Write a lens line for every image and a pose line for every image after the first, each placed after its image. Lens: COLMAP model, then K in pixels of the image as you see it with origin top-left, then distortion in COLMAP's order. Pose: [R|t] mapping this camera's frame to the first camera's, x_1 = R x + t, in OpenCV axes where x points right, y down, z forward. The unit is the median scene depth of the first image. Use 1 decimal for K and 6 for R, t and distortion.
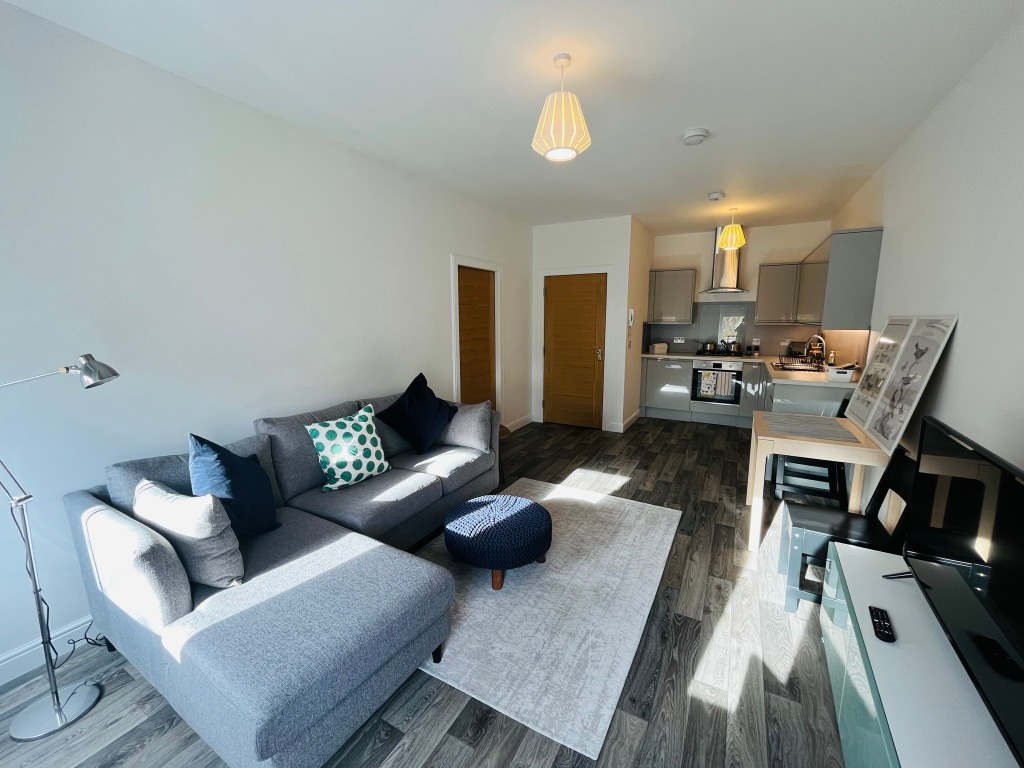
lens RADIAL K [[418.6, 0, 506.7], [0, 418.6, 383.3], [0, 0, 1]] dist [-0.001434, -0.000157]
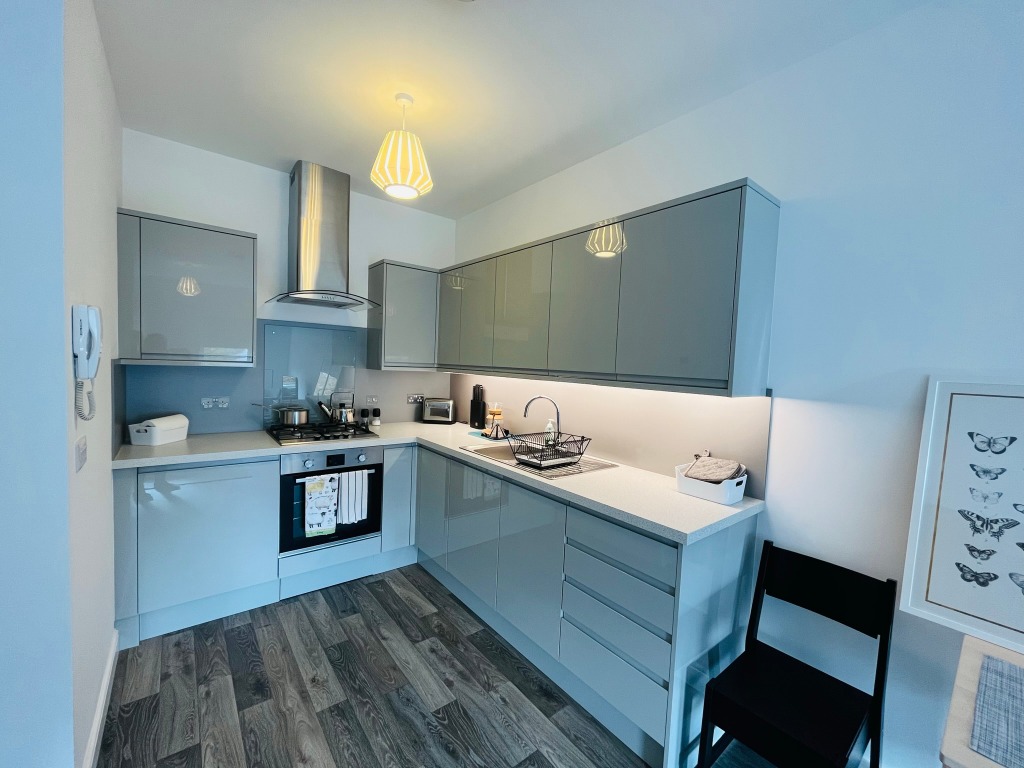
lens RADIAL K [[418.6, 0, 506.7], [0, 418.6, 383.3], [0, 0, 1]] dist [-0.001434, -0.000157]
pose [[0.380073, -0.026677, 0.924572, 0.211660], [0.101197, 0.994783, -0.012897, -0.135825], [-0.919404, 0.098466, 0.380790, 0.876379]]
